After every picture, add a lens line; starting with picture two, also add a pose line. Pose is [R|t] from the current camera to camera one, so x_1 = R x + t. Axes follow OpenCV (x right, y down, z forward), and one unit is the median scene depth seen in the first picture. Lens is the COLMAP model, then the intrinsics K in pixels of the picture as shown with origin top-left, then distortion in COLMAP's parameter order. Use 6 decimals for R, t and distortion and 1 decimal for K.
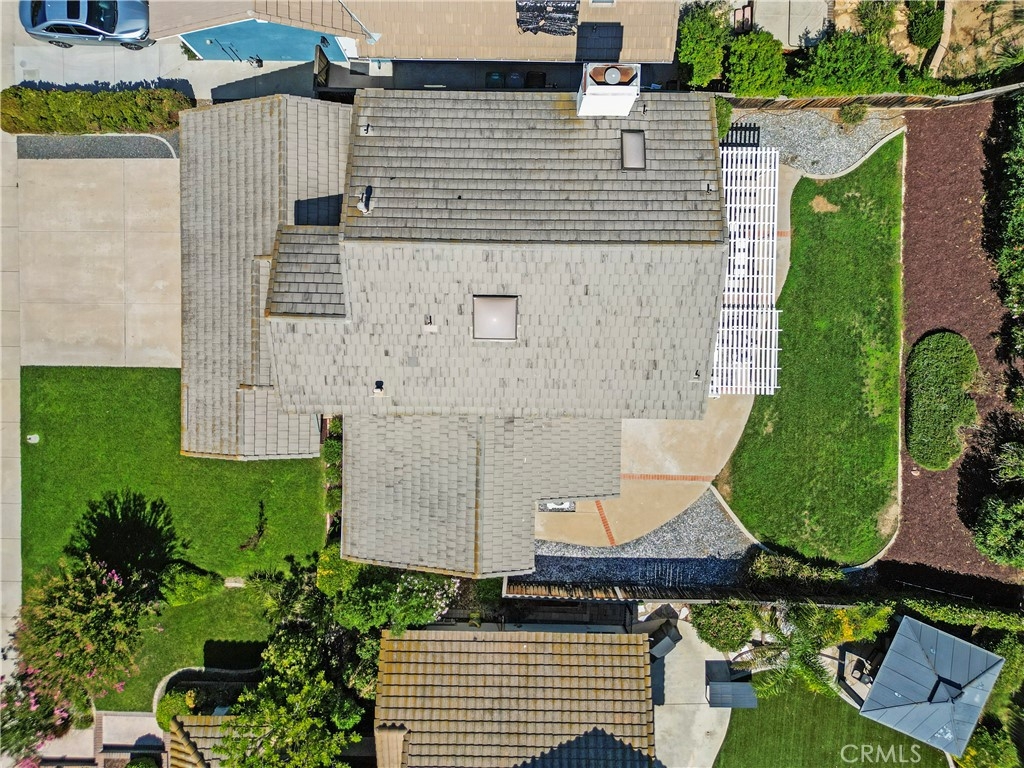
lens RADIAL K [[726.2, 0, 503.7], [0, 726.2, 374.9], [0, 0, 1]] dist [0.064065, -0.058790]
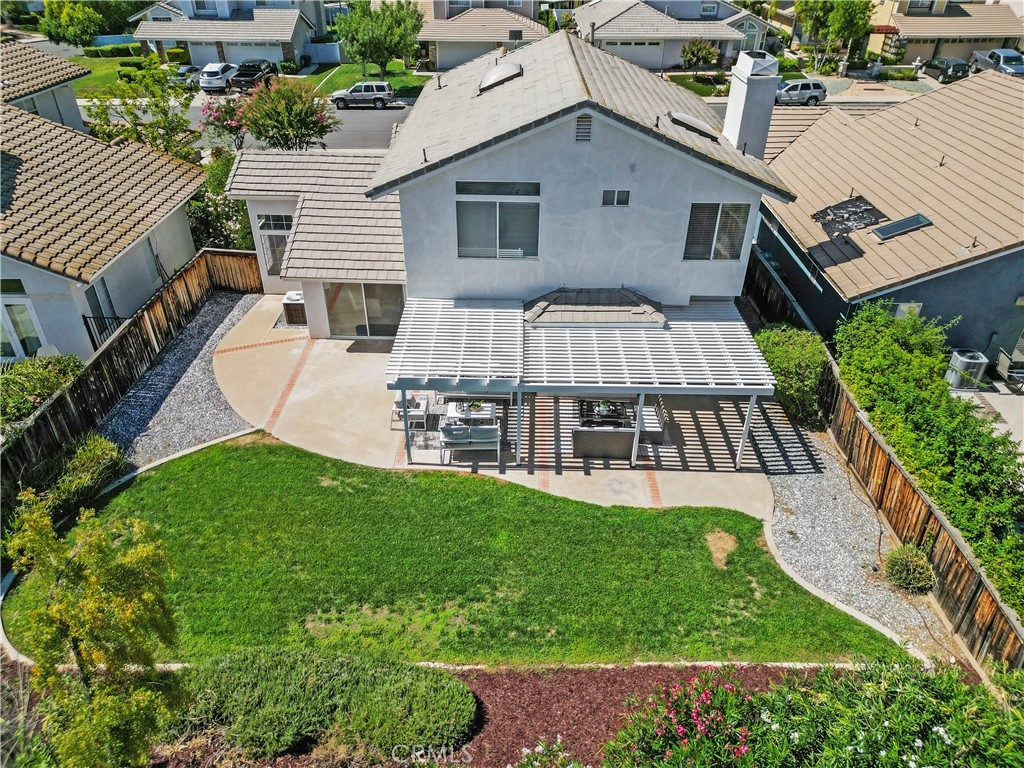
lens RADIAL K [[716.6, 0, 512.0], [0, 716.6, 384.0], [0, 0, 1]] dist [0.100754, -0.112869]
pose [[-0.000475, 0.546825, -0.837247, 0.816153], [-0.999319, -0.031144, -0.019774, -0.062917], [-0.036888, 0.836667, 0.546468, 0.613275]]
